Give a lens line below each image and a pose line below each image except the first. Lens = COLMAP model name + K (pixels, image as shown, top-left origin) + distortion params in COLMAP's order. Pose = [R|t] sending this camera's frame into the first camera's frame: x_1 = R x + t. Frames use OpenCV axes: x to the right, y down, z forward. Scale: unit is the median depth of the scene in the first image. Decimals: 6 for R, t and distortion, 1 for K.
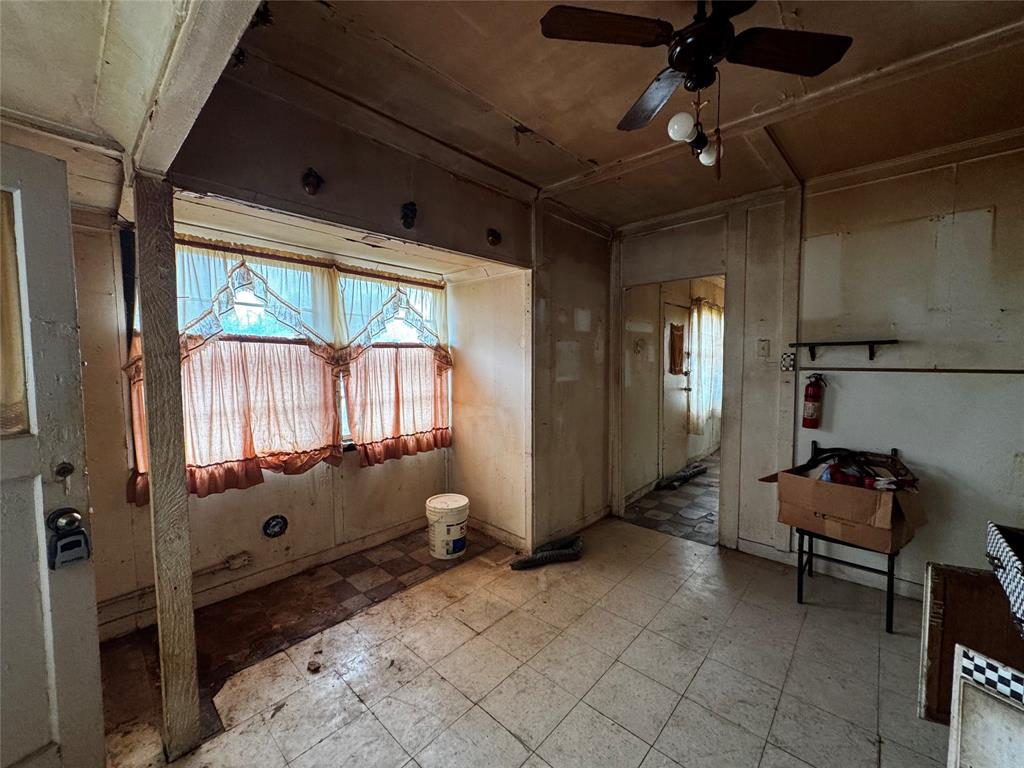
lens RADIAL K [[409.1, 0, 510.2], [0, 409.1, 382.6], [0, 0, 1]] dist [-0.000387, 0.000247]
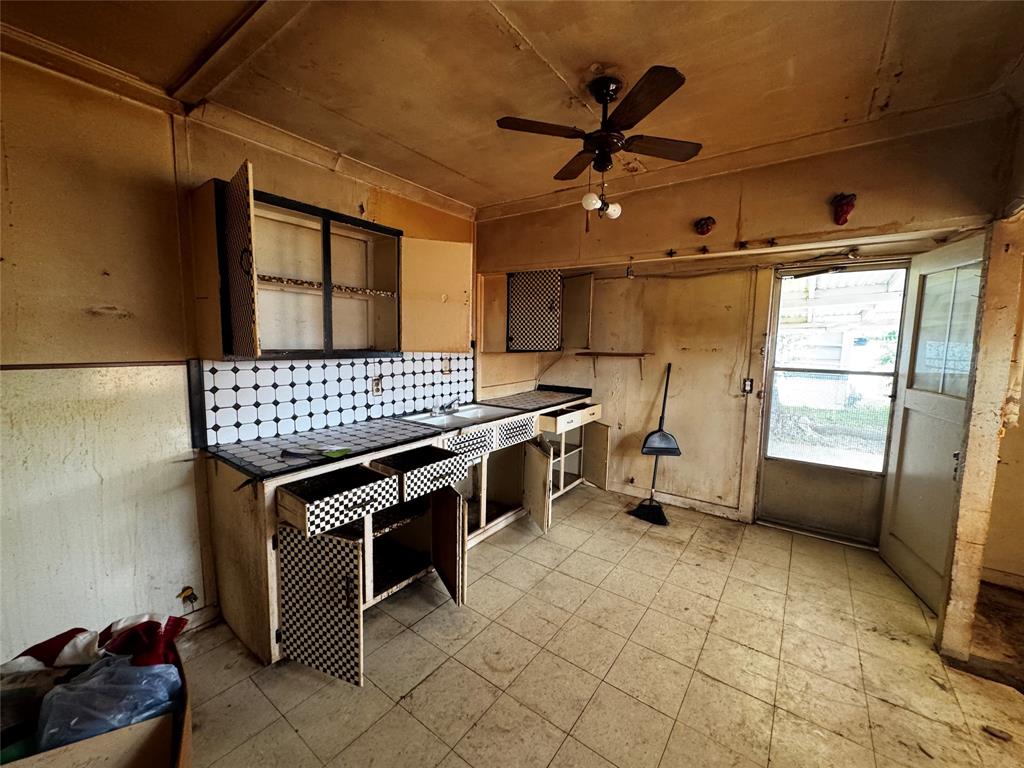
lens RADIAL K [[409.1, 0, 509.8], [0, 409.1, 383.1], [0, 0, 1]] dist [-0.000387, 0.000247]
pose [[-0.994645, -0.001947, -0.103329, 0.416081], [-0.019088, 0.986082, 0.165160, -0.086438], [0.101569, 0.166248, -0.980839, 1.123394]]
